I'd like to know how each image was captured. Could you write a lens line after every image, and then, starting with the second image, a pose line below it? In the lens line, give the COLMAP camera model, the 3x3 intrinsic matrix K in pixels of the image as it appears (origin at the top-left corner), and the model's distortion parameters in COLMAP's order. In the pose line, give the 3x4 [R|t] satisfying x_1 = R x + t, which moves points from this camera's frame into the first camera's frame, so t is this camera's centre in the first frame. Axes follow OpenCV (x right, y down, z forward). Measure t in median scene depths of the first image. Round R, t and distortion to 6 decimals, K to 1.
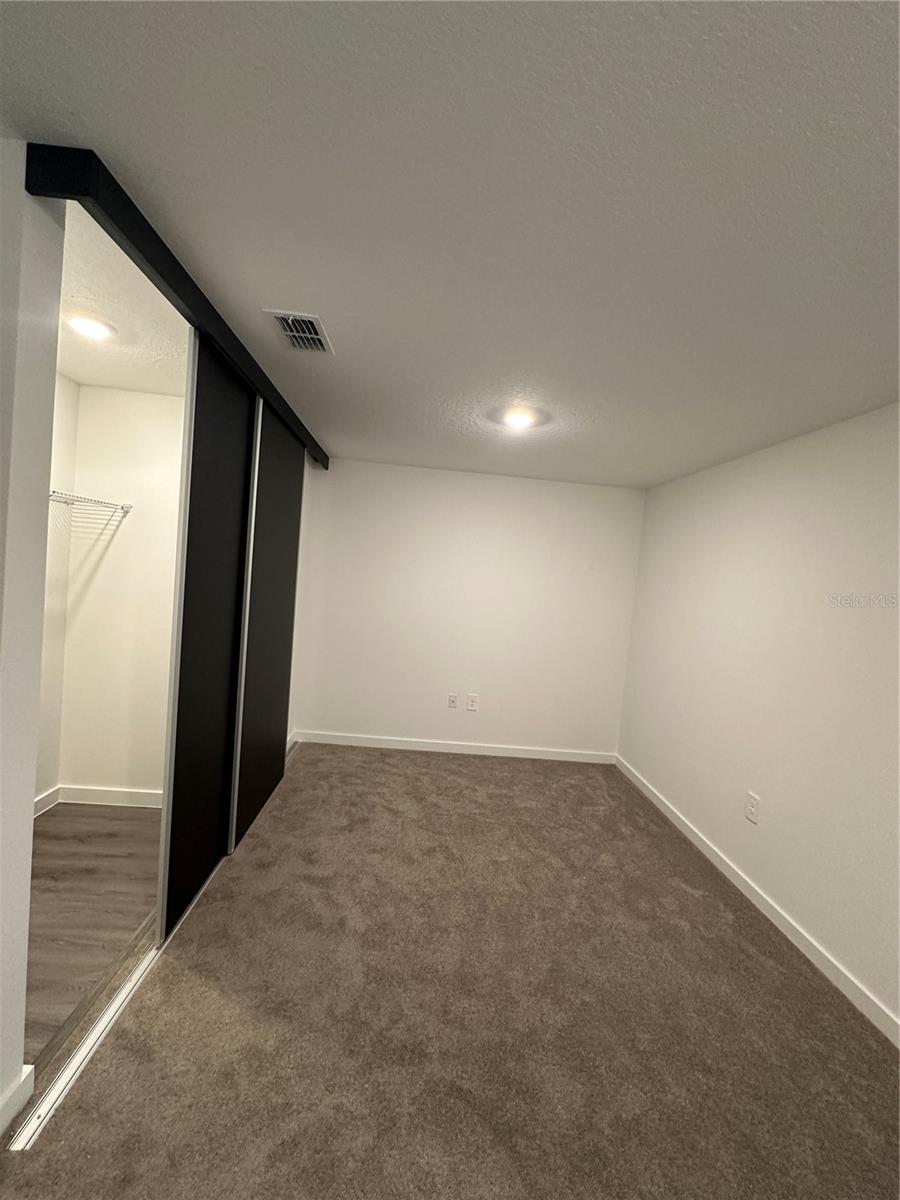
lens RADIAL K [[477.5, 0, 447.7], [0, 477.5, 595.5], [0, 0, 1]] dist [-0.009445, 0.000905]
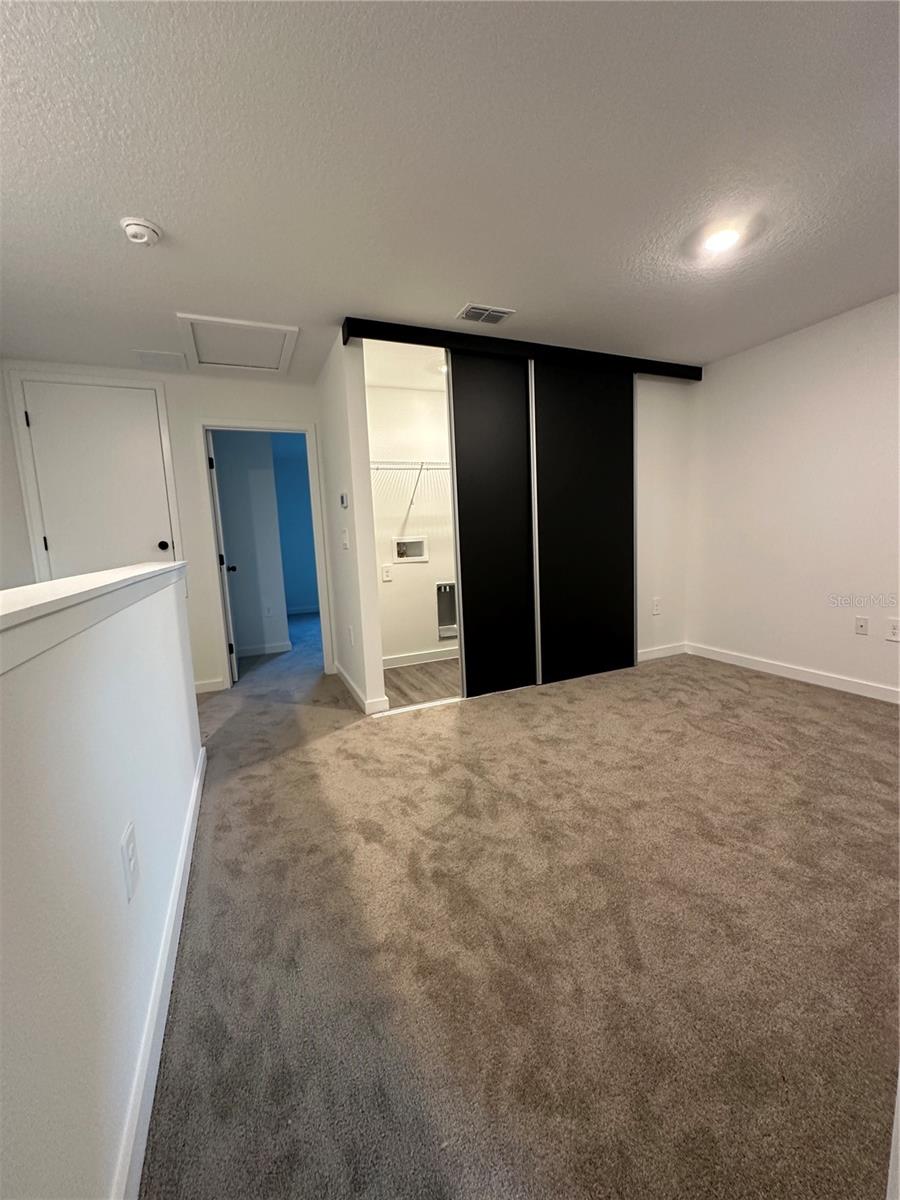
lens RADIAL K [[477.5, 0, 447.8], [0, 477.5, 601.6], [0, 0, 1]] dist [-0.009445, 0.000905]
pose [[0.339903, 0.021904, -0.940205, 0.759002], [0.038011, 0.998592, 0.037005, 0.207177], [0.939692, -0.048316, 0.338592, 0.237456]]
